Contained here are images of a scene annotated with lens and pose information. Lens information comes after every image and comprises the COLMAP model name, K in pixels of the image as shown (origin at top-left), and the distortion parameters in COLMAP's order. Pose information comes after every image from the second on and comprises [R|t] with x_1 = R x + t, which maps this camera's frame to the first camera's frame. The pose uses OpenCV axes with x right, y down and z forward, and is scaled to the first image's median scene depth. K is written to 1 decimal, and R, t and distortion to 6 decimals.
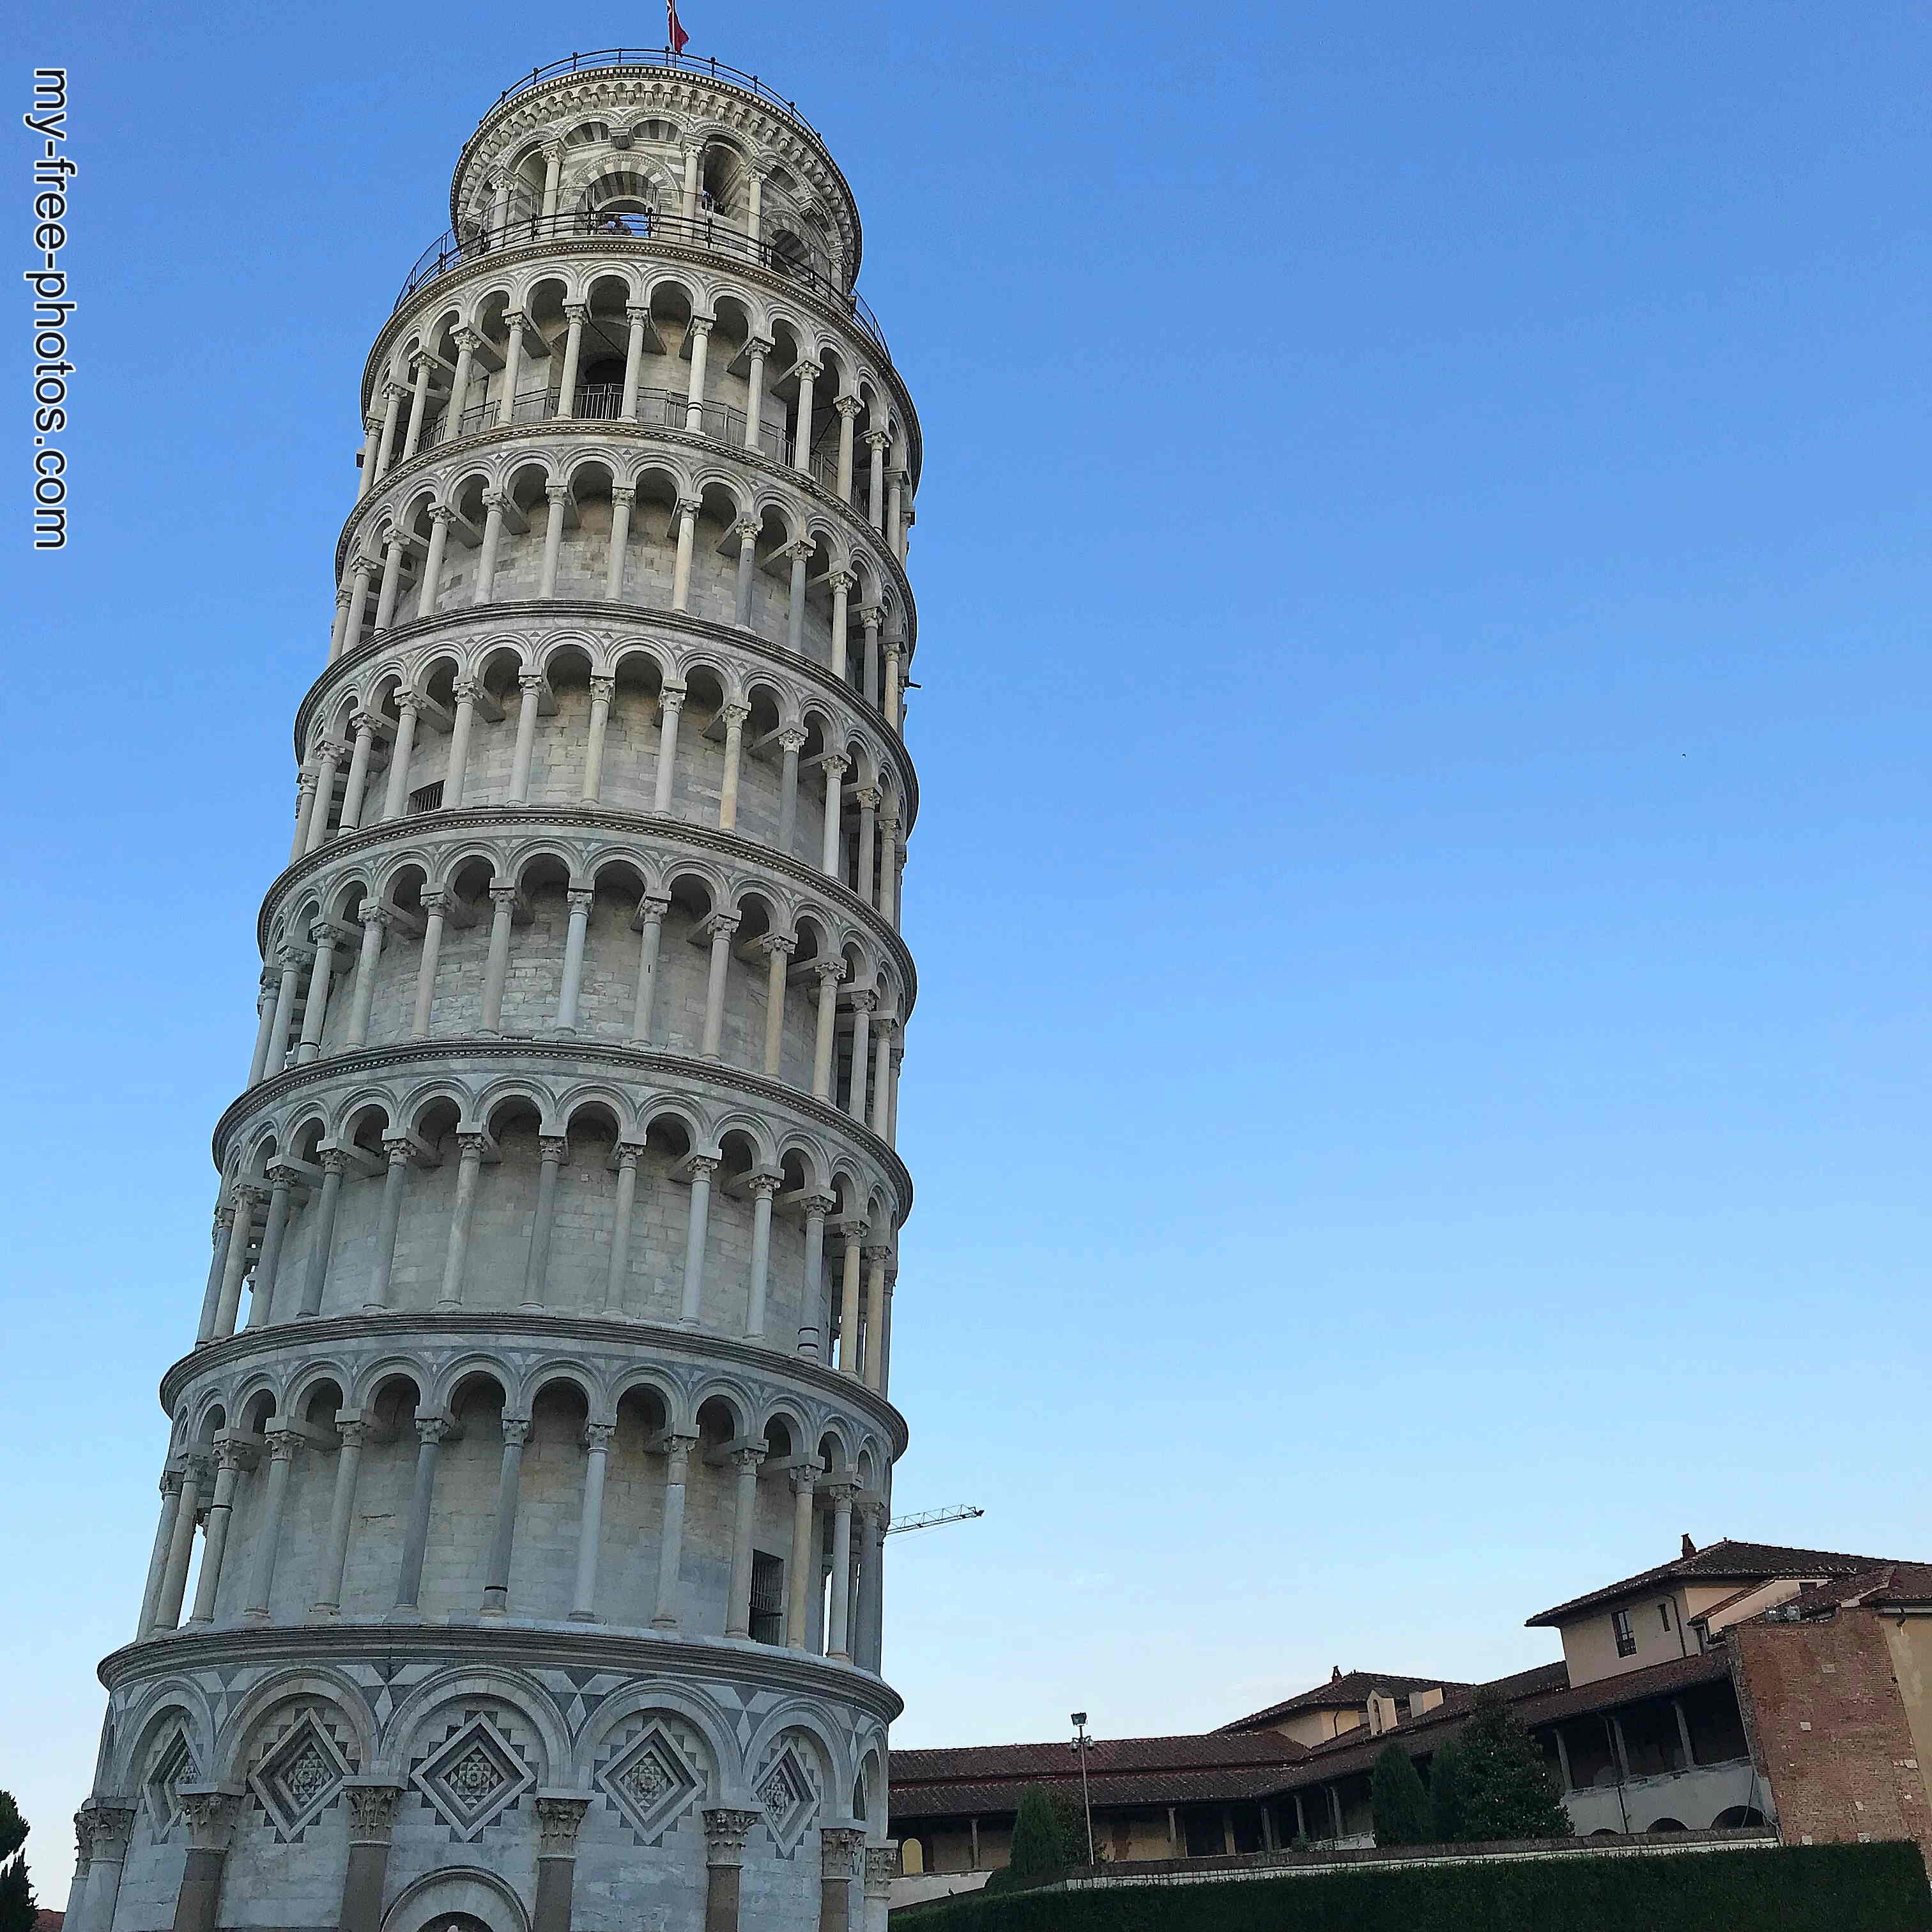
lens RADIAL K [[2046.9, 0, 1038.3], [0, 2046.9, 965.2], [0, 0, 1]] dist [0.035967, -0.076212]
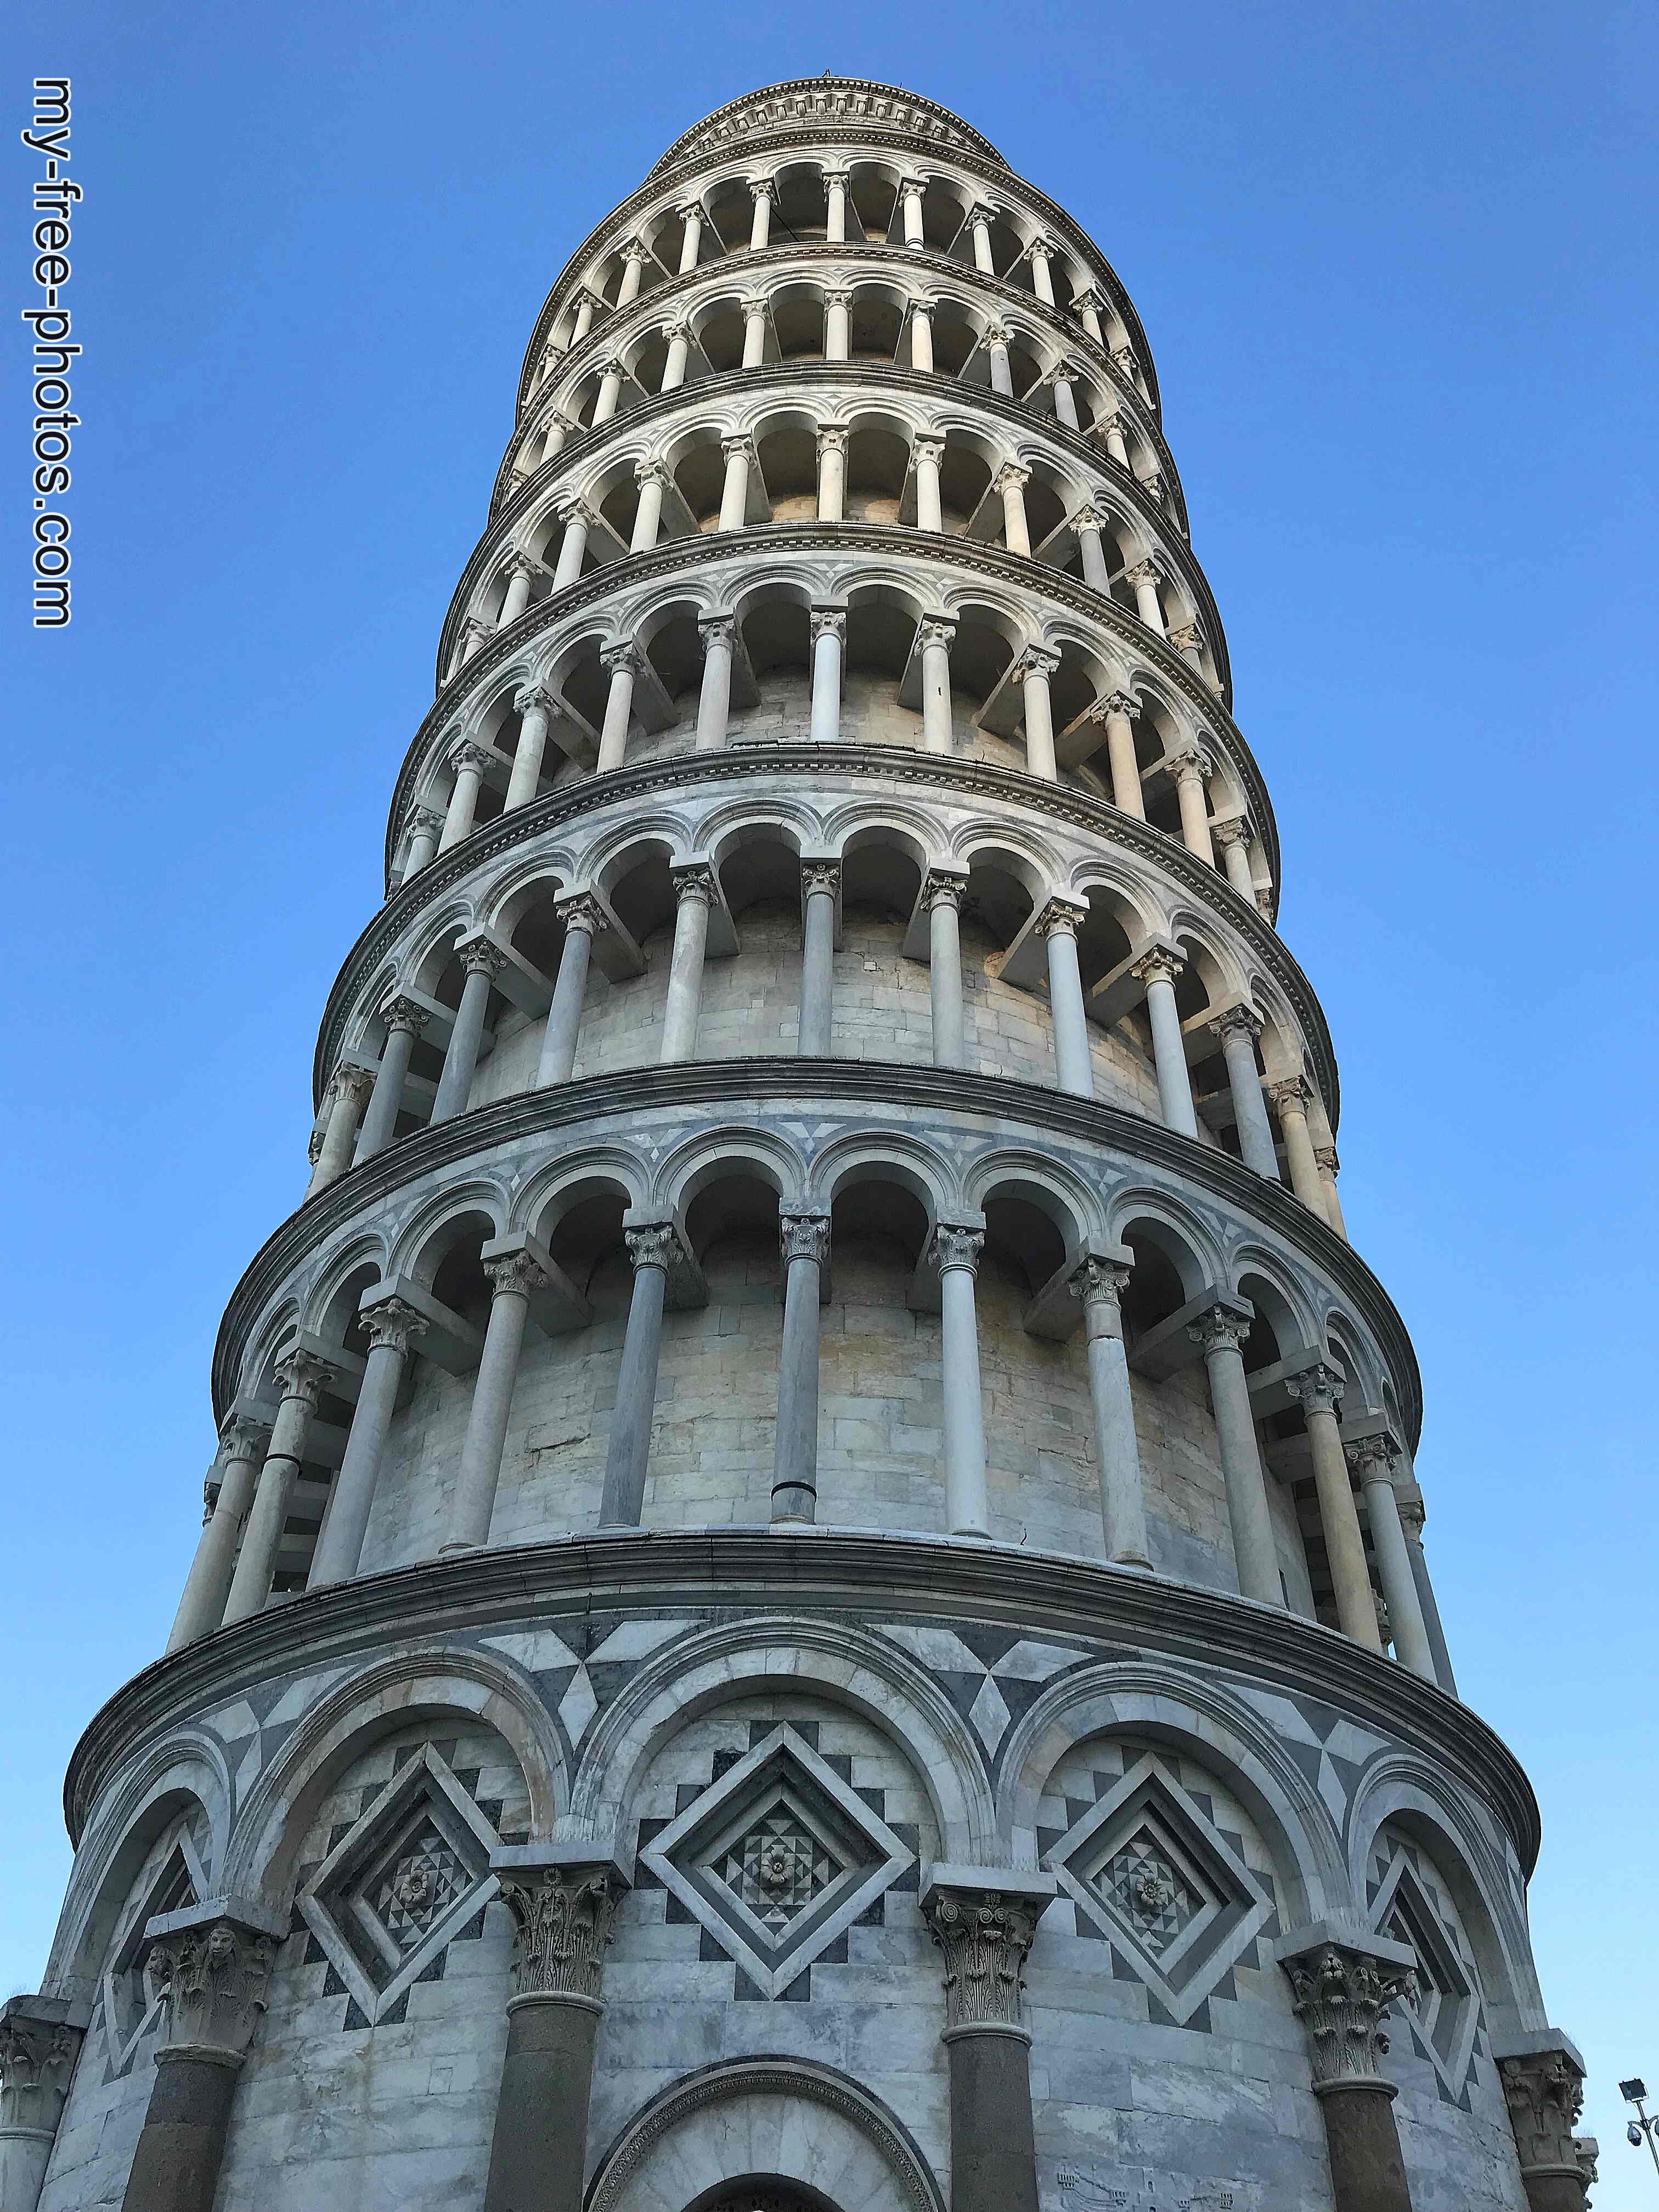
lens RADIAL K [[1776.8, 0, 872.3], [0, 1776.8, 1105.3], [0, 0, 1]] dist [0.031120, -0.086649]
pose [[0.988491, -0.103063, -0.110743, -0.193029], [0.066922, 0.954416, -0.290881, 0.348825], [0.135674, 0.280122, 0.950328, 0.585242]]
